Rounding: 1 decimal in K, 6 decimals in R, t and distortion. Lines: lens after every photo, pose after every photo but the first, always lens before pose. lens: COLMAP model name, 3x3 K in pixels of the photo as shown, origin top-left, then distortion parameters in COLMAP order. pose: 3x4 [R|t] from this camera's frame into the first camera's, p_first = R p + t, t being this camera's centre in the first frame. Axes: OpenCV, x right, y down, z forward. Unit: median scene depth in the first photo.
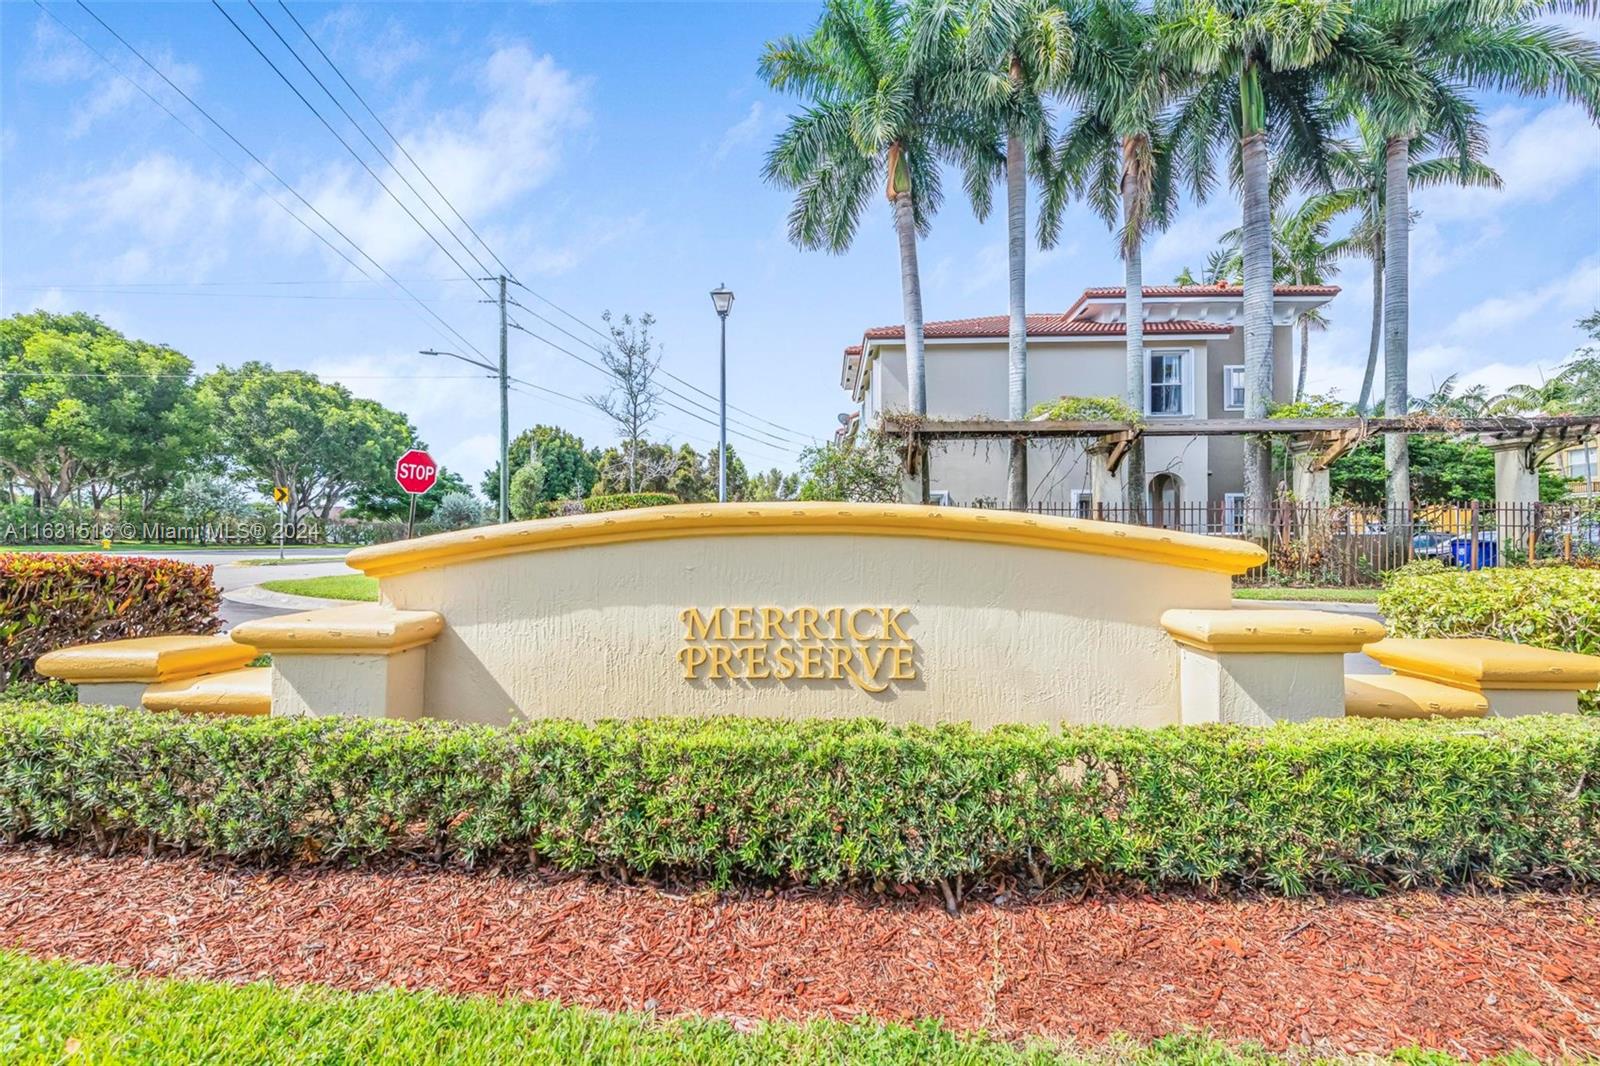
lens RADIAL K [[647.7, 0, 805.7], [0, 647.7, 535.4], [0, 0, 1]] dist [0.010080, -0.000497]
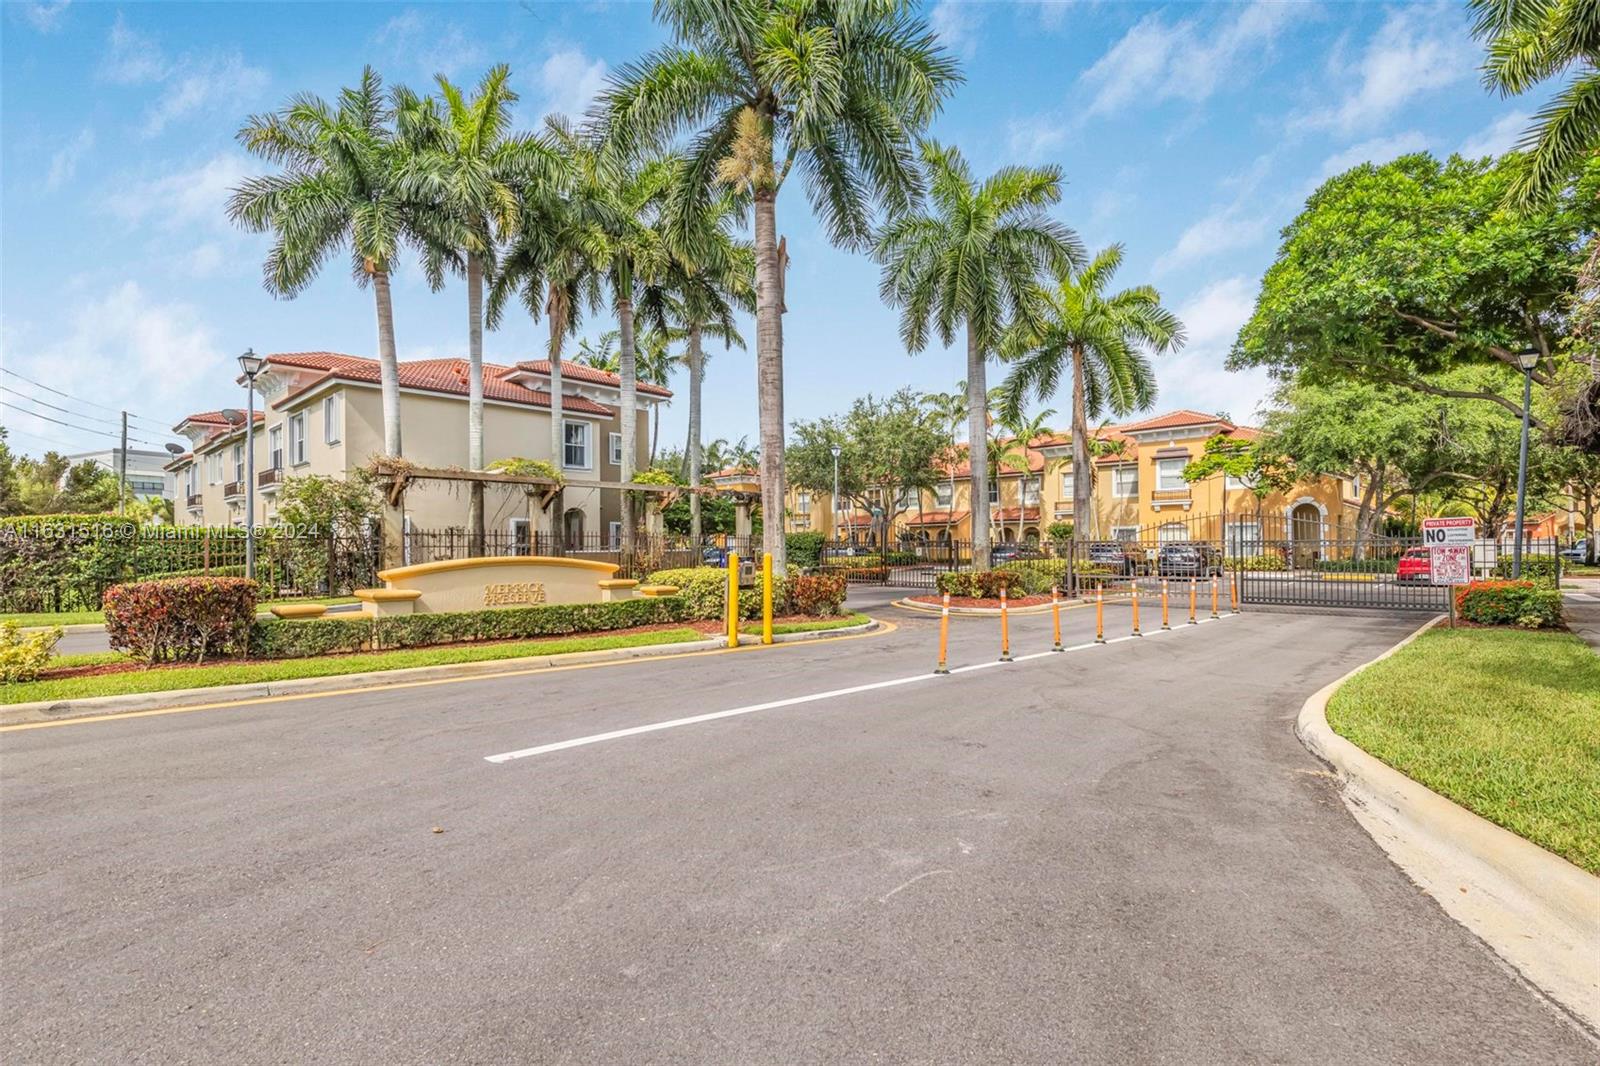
lens RADIAL K [[766.9, 0, 803.0], [0, 766.9, 540.1], [0, 0, 1]] dist [0.004535, 0.000143]
pose [[0.682297, 0.003602, 0.731066, -0.341428], [-0.001231, 0.999992, -0.003778, -0.021185], [-0.731074, 0.001678, 0.682296, -0.526279]]
